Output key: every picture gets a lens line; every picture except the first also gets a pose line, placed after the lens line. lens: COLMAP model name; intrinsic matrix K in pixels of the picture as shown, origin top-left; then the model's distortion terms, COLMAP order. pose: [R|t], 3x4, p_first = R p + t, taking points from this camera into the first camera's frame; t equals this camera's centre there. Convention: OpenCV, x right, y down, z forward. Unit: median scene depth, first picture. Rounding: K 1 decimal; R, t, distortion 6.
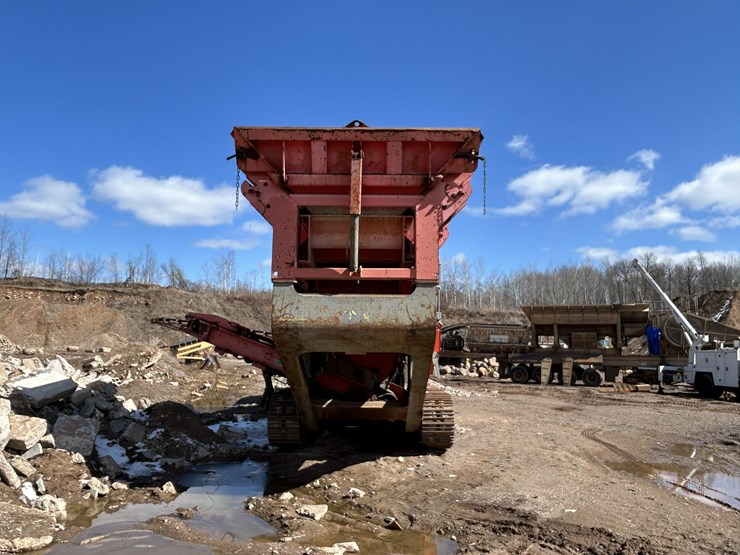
lens RADIAL K [[550.7, 0, 372.8], [0, 550.7, 280.2], [0, 0, 1]] dist [0.059660, -0.070537]
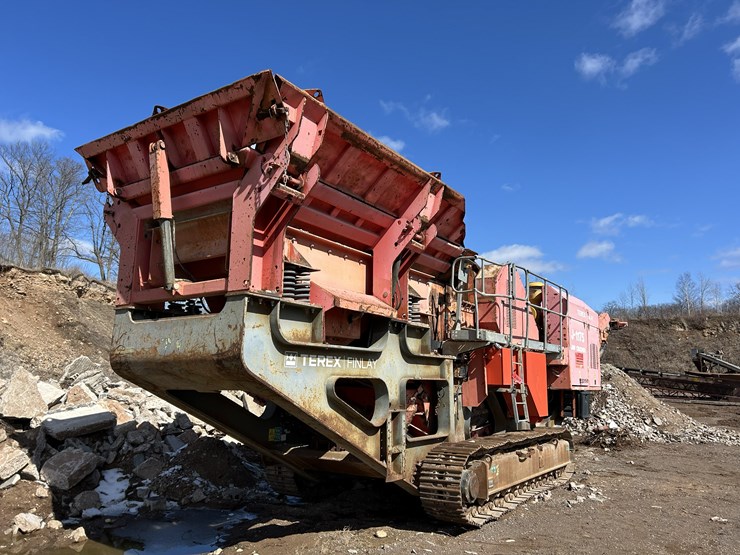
lens RADIAL K [[555.8, 0, 372.6], [0, 555.8, 272.4], [0, 0, 1]] dist [0.058261, -0.060085]
pose [[0.833758, -0.110101, -0.541040, 0.100935], [0.077252, 0.993539, -0.083138, 0.007798], [0.546698, 0.027520, 0.836877, 0.073916]]
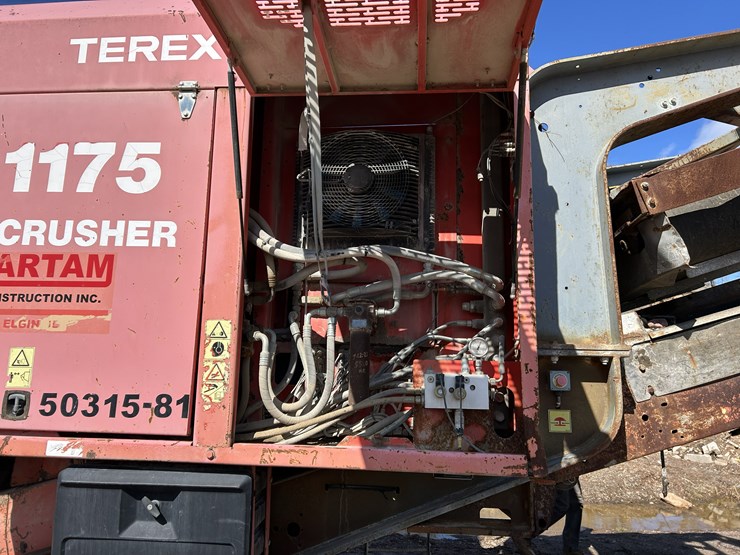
lens RADIAL K [[555.8, 0, 372.6], [0, 555.8, 272.4], [0, 0, 1]] dist [0.058261, -0.060085]
pose [[-0.092667, -0.202767, -0.974832, 0.079328], [0.115366, 0.970265, -0.212783, 0.047871], [0.988991, -0.132181, -0.066519, 0.391666]]
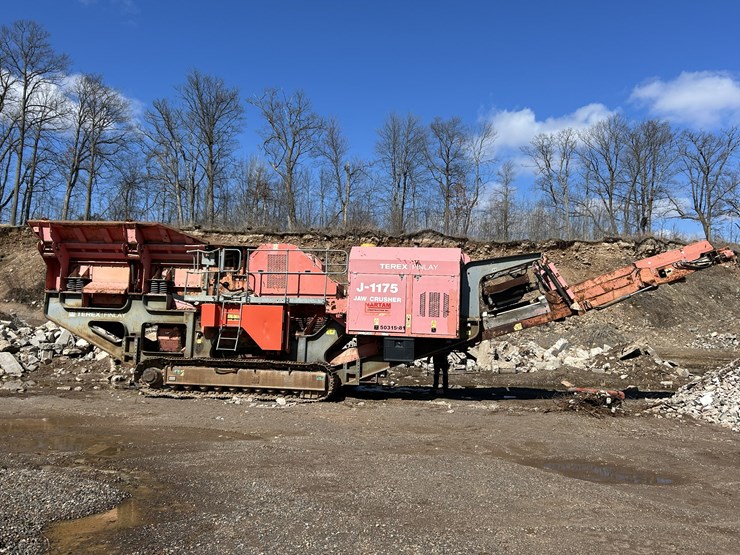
lens RADIAL K [[600.4, 0, 368.6], [0, 600.4, 272.1], [0, 0, 1]] dist [0.122434, -0.208519]
pose [[-0.148186, -0.114901, -0.982262, 0.355244], [0.103026, 0.986030, -0.130885, 0.057559], [0.983578, -0.120594, -0.134278, 0.399497]]
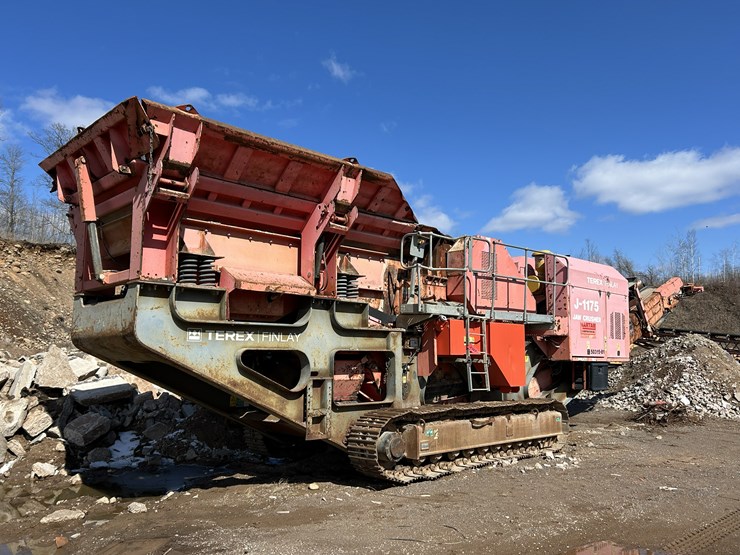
lens RADIAL K [[609.1, 0, 373.8], [0, 609.1, 282.1], [0, 0, 1]] dist [0.066704, -0.070878]
pose [[0.699768, -0.101740, -0.707088, 0.166337], [0.108519, 0.993459, -0.035549, 0.012499], [0.706080, -0.051857, 0.706231, 0.088513]]
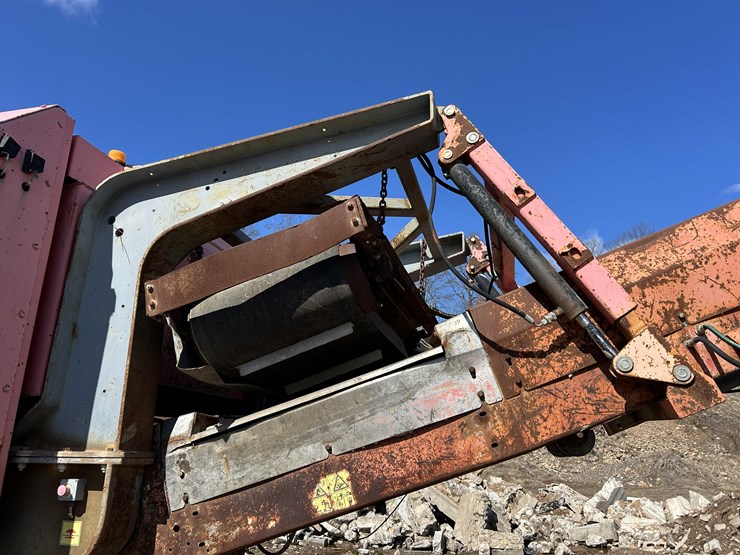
lens RADIAL K [[555.8, 0, 372.6], [0, 555.8, 272.4], [0, 0, 1]] dist [0.058261, -0.060085]
pose [[-0.228031, -0.325692, -0.917566, 0.071117], [0.116712, 0.926455, -0.357853, 0.052256], [0.966633, -0.188693, -0.173248, 0.449360]]
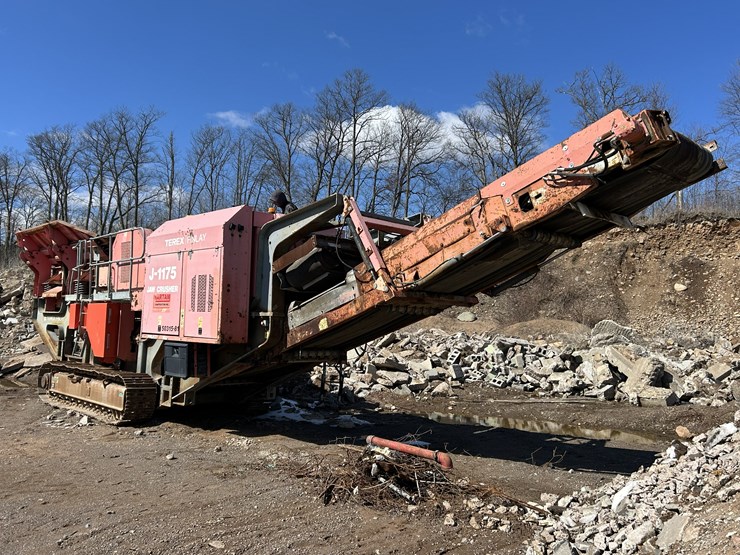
lens RADIAL K [[600.4, 0, 368.6], [0, 600.4, 272.1], [0, 0, 1]] dist [0.122434, -0.208519]
pose [[-0.706737, -0.102878, -0.699957, 0.142417], [0.057133, 0.977840, -0.201407, 0.075759], [0.705166, -0.182332, -0.685198, 0.579350]]
